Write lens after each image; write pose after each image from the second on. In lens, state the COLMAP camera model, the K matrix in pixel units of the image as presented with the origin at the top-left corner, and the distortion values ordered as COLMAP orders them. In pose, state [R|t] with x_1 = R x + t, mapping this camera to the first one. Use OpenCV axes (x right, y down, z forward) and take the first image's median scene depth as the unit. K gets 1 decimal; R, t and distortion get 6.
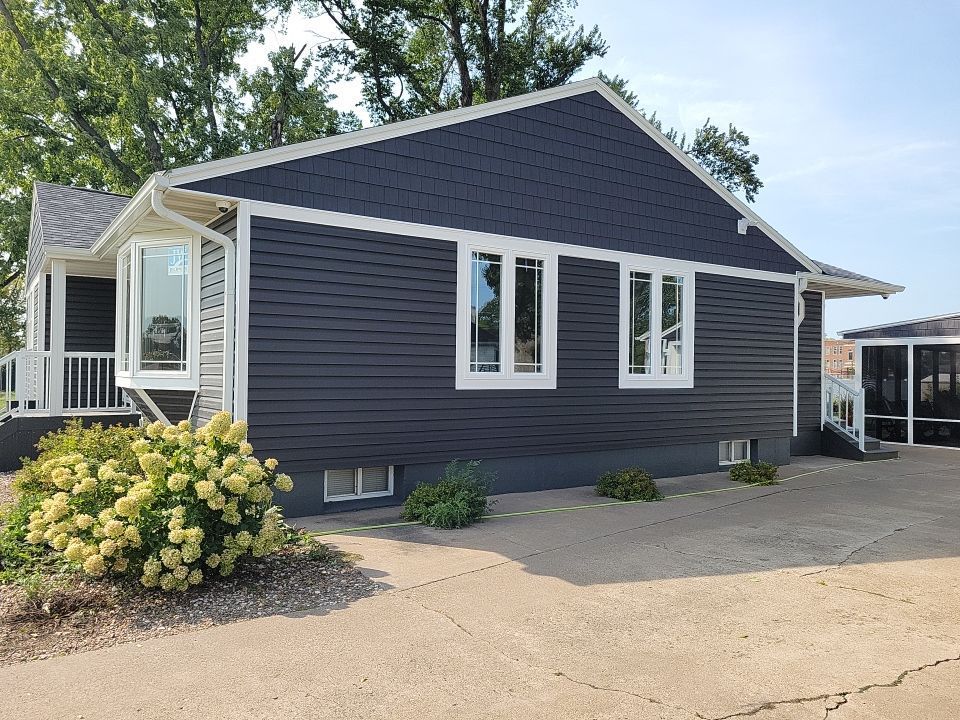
lens RADIAL K [[723.7, 0, 480.0], [0, 723.7, 360.0], [0, 0, 1]] dist [-0.004336, -0.002103]
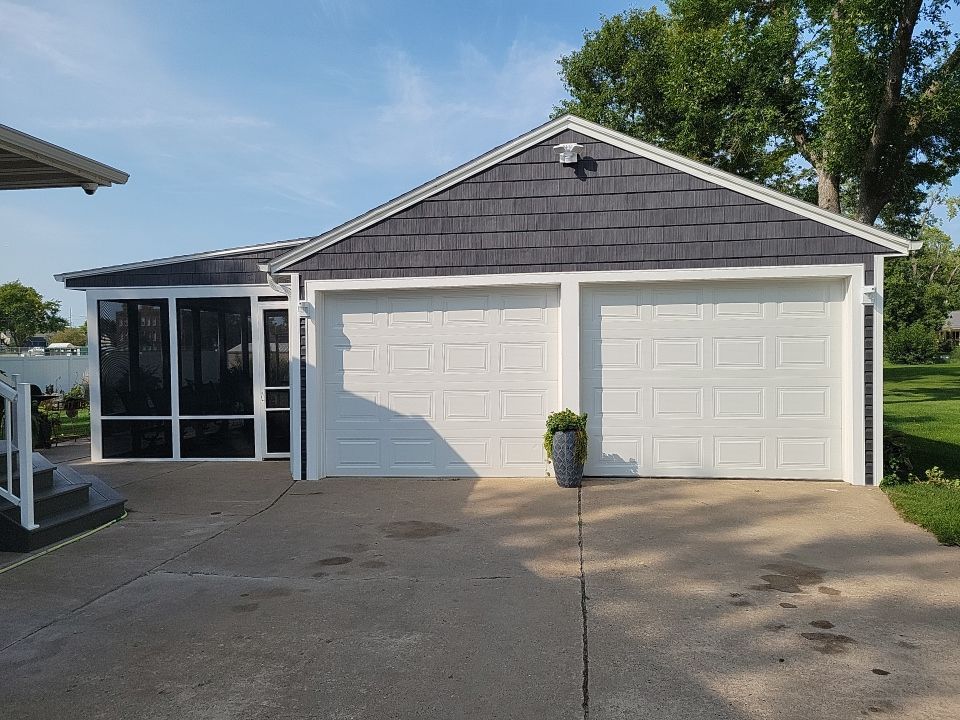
lens RADIAL K [[723.7, 0, 480.0], [0, 723.7, 360.0], [0, 0, 1]] dist [-0.004336, -0.002103]
pose [[0.657937, -0.027703, 0.752563, 0.301393], [-0.005467, 0.999121, 0.041559, 0.004106], [-0.753053, -0.031457, 0.657207, 0.396179]]
